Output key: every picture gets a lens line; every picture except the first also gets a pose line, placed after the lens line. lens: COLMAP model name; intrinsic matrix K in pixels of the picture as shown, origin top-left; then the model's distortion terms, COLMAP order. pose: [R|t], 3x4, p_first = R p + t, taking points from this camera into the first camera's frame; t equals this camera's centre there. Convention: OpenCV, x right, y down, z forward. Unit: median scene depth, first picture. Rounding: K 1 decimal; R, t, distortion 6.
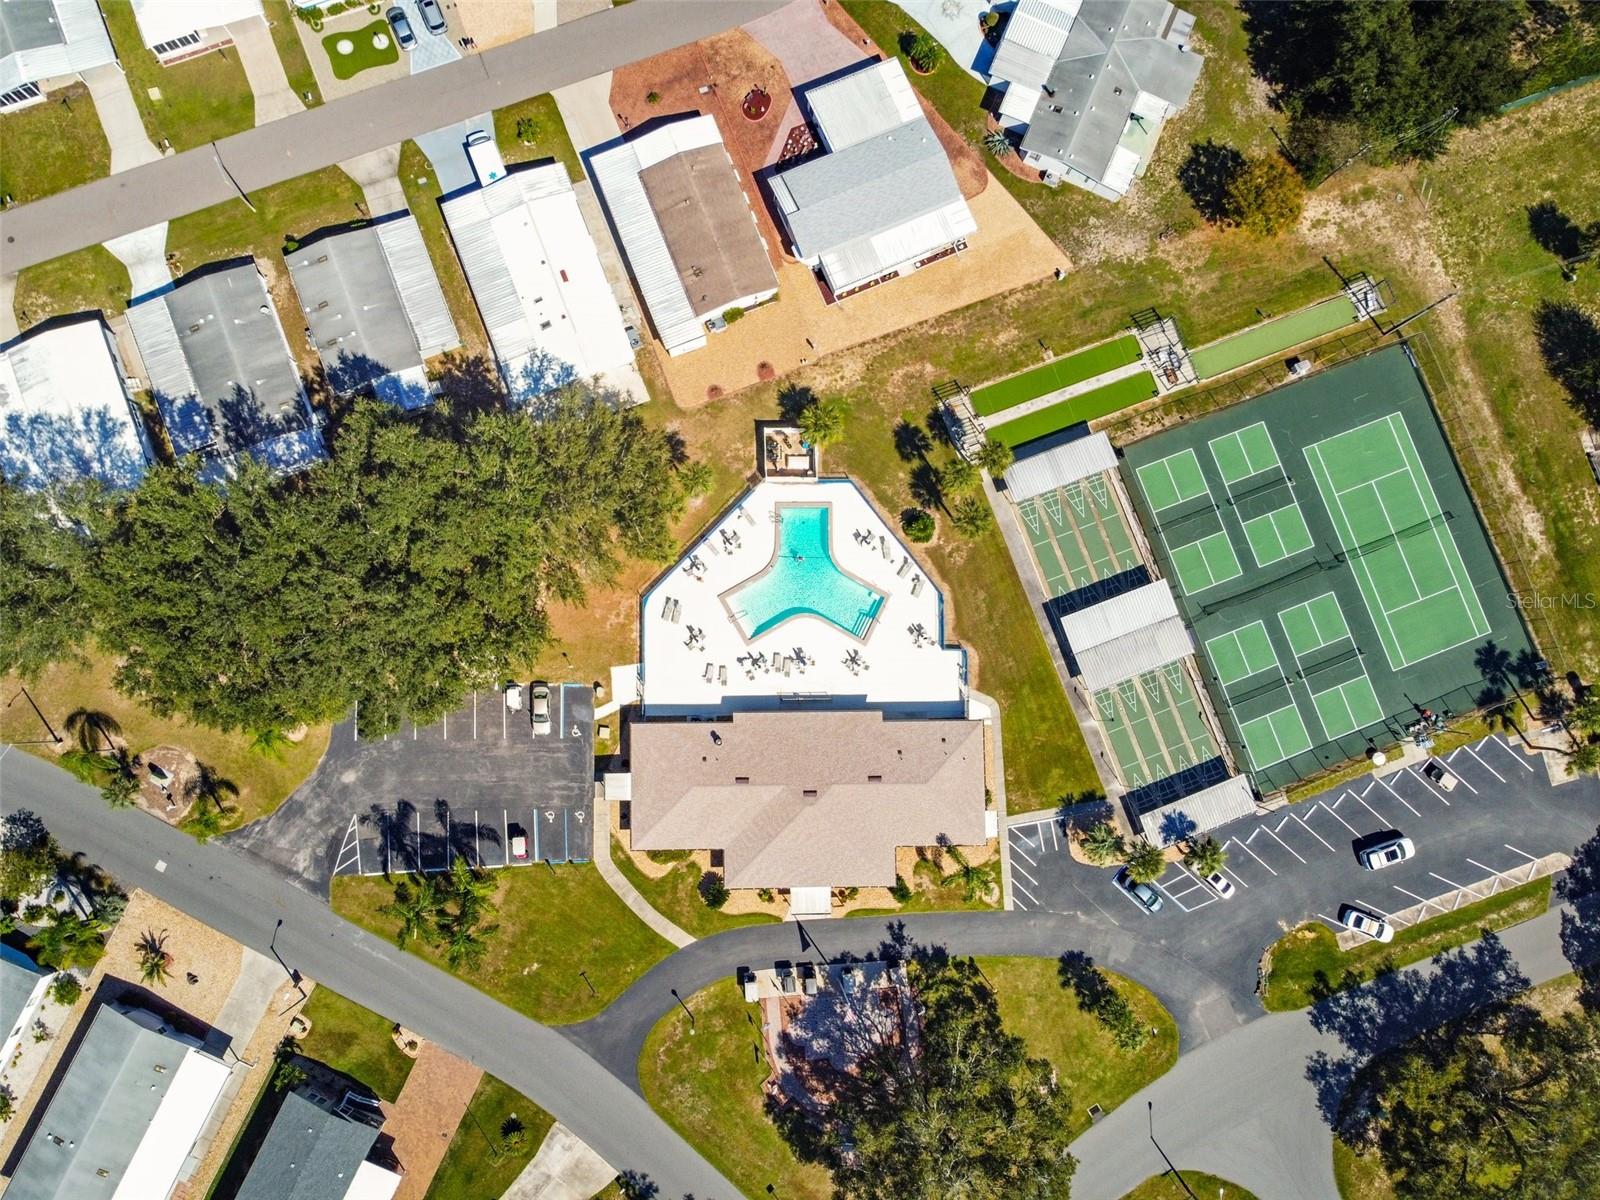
lens RADIAL K [[1250.5, 0, 793.2], [0, 1250.5, 598.9], [0, 0, 1]] dist [-0.008050, 0.003492]
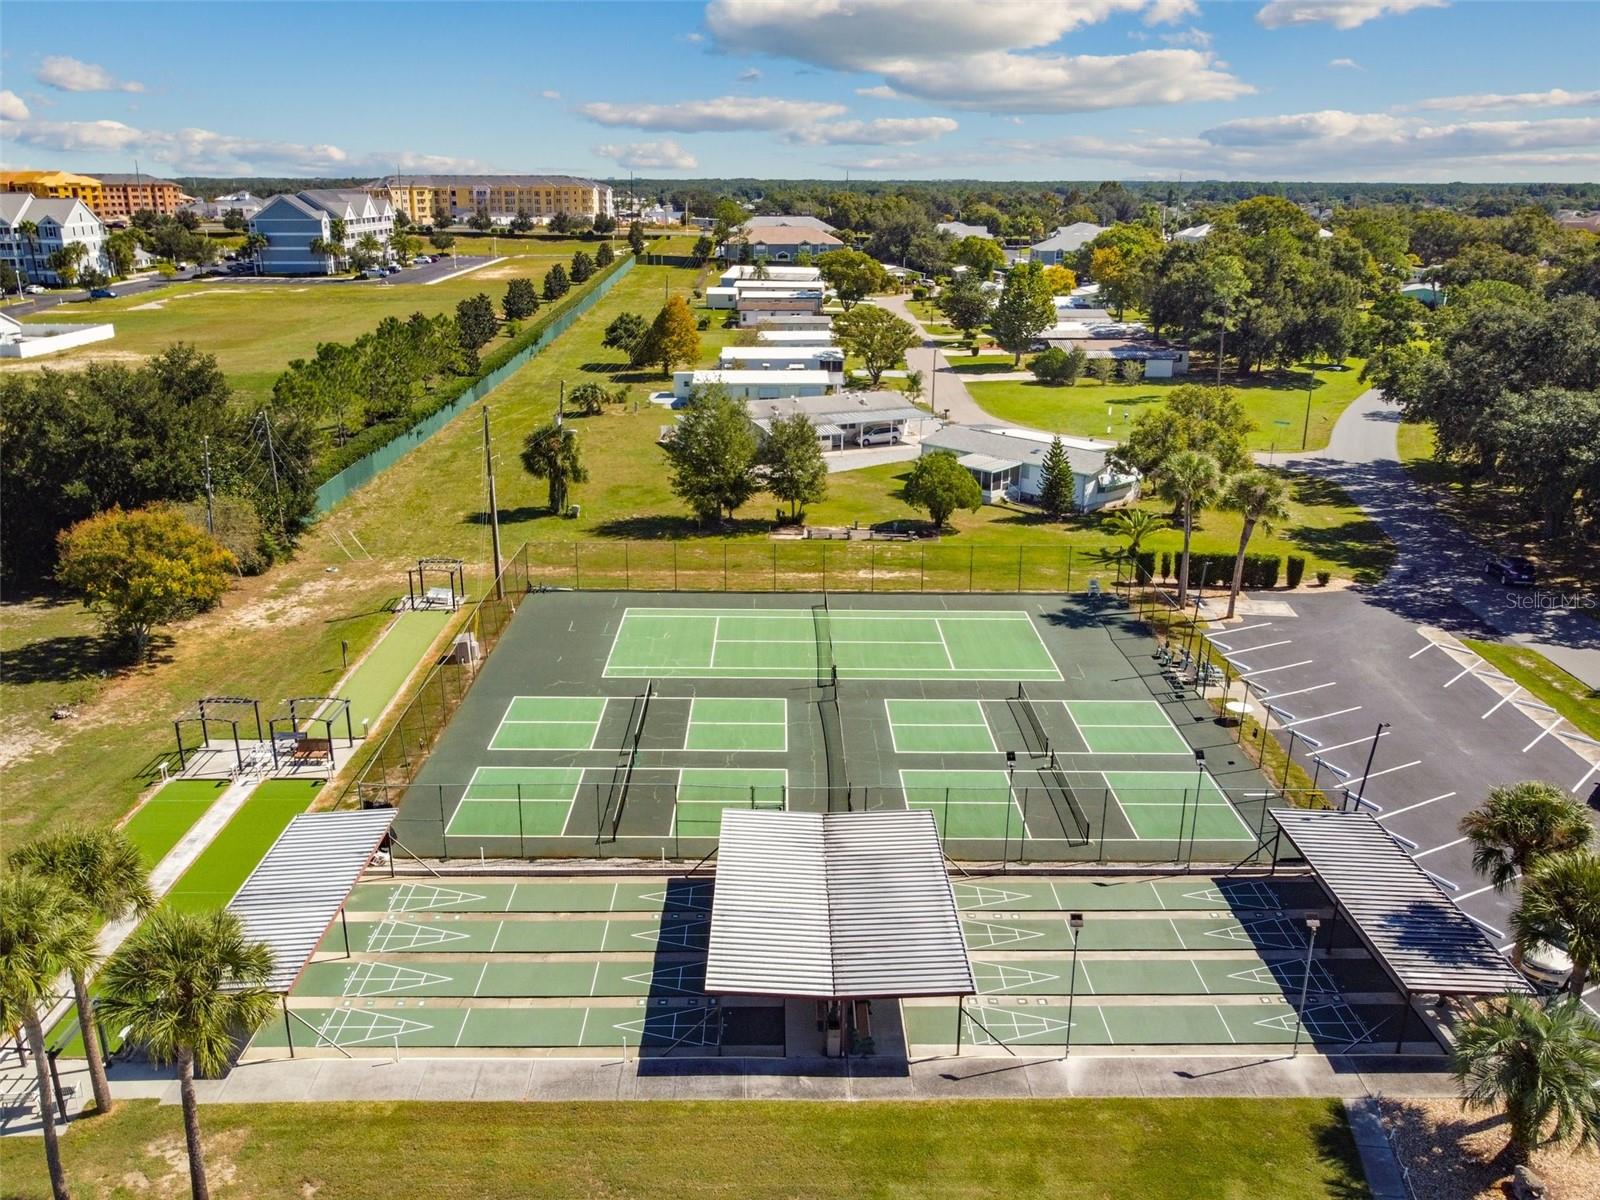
lens RADIAL K [[1277.7, 0, 791.2], [0, 1277.7, 603.5], [0, 0, 1]] dist [-0.003462, 0.000867]
pose [[0.351037, -0.343526, 0.871070, -0.011381], [0.933476, 0.201358, -0.296777, 0.104885], [-0.073446, 0.917303, 0.391357, 0.785236]]
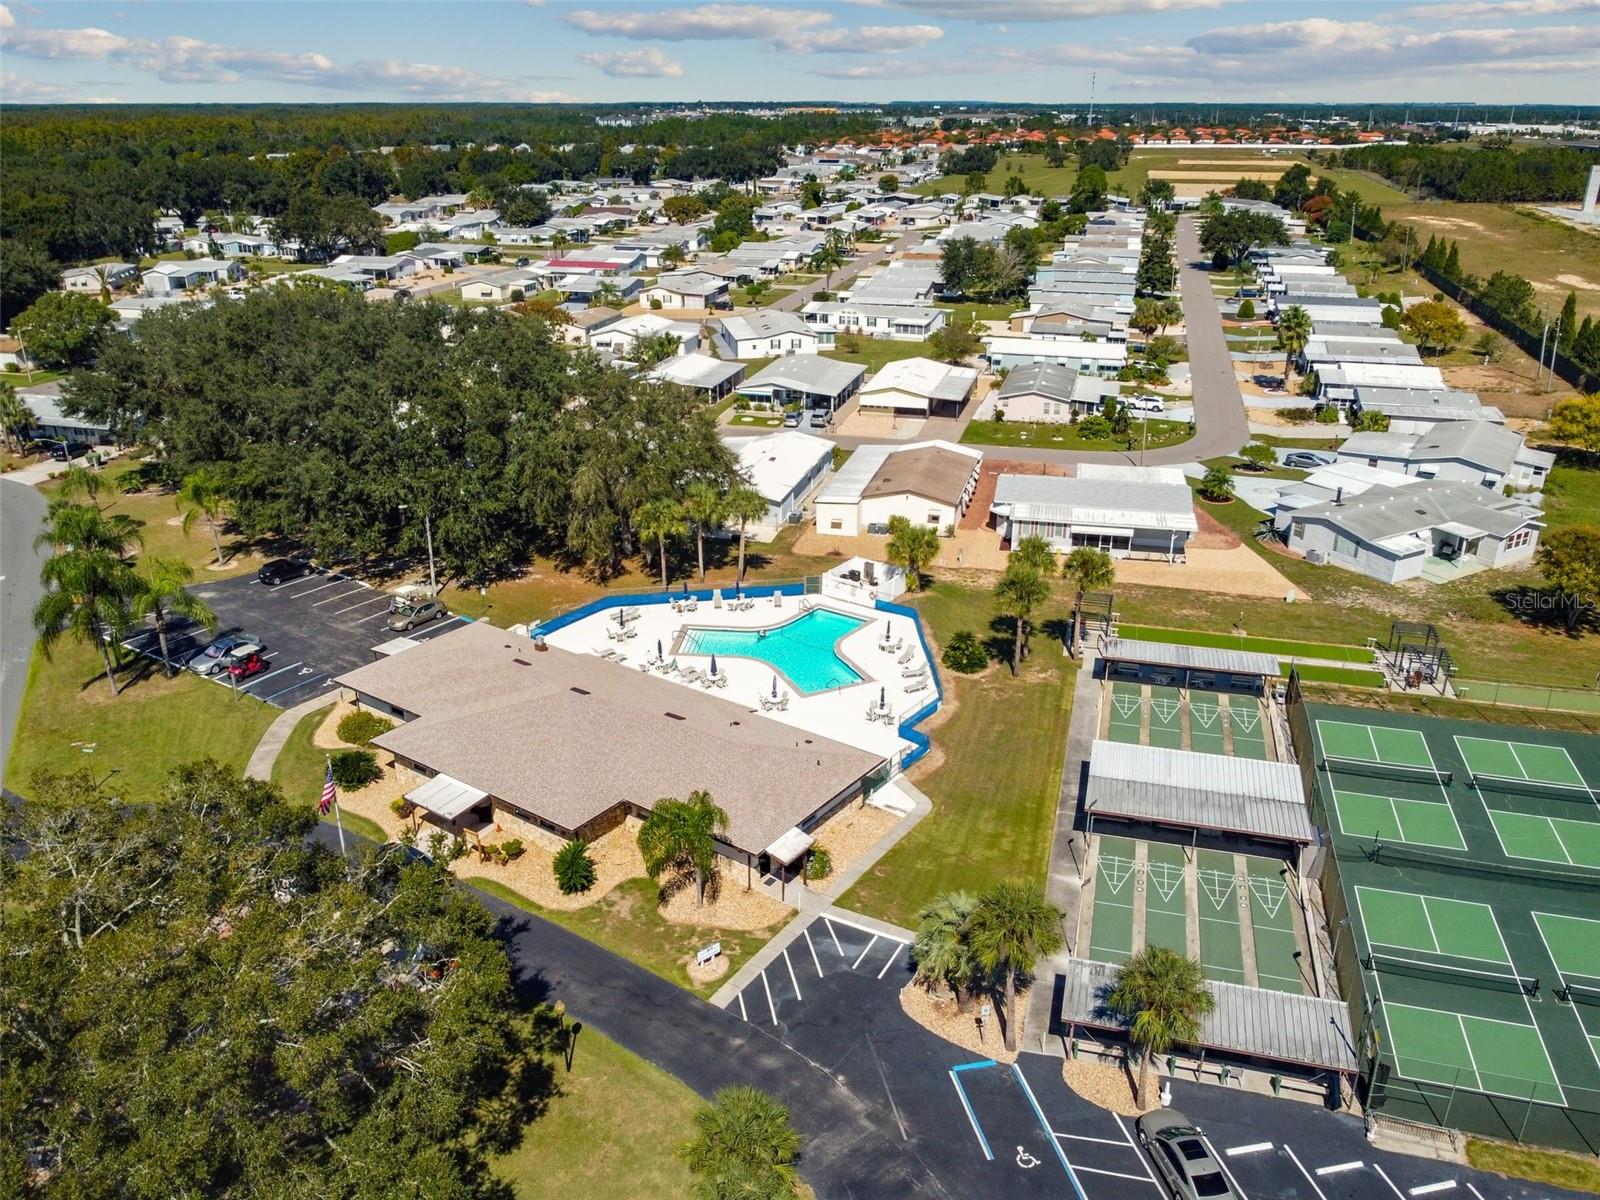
lens RADIAL K [[1250.5, 0, 793.2], [0, 1250.5, 598.9], [0, 0, 1]] dist [-0.008050, 0.003492]
pose [[0.803702, 0.170592, -0.570055, 0.420921], [-0.586899, 0.385126, -0.712199, 0.489870], [0.098047, 0.906960, 0.409646, 0.673571]]
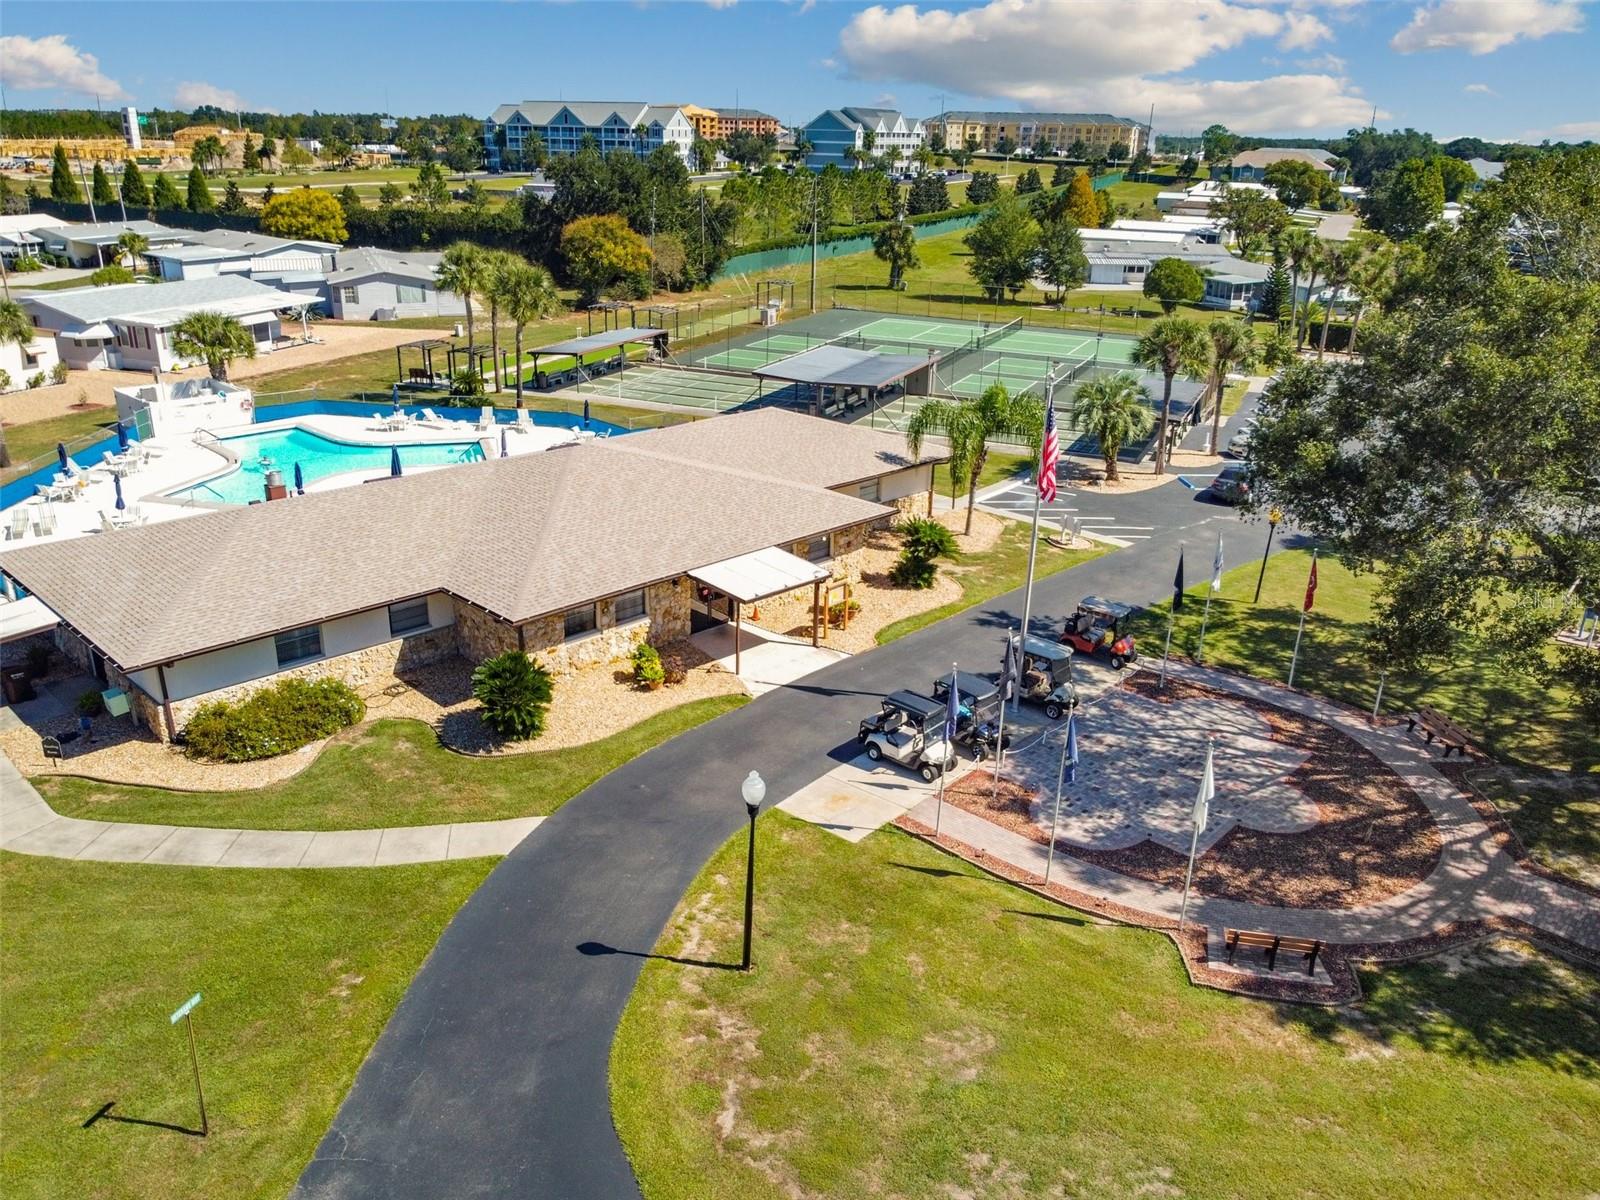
lens RADIAL K [[1250.5, 0, 793.2], [0, 1250.5, 598.9], [0, 0, 1]] dist [-0.008050, 0.003492]
pose [[0.713061, -0.280383, 0.642596, -0.184254], [0.699239, 0.351175, -0.622688, 0.433792], [-0.051072, 0.893343, 0.446464, 0.818443]]
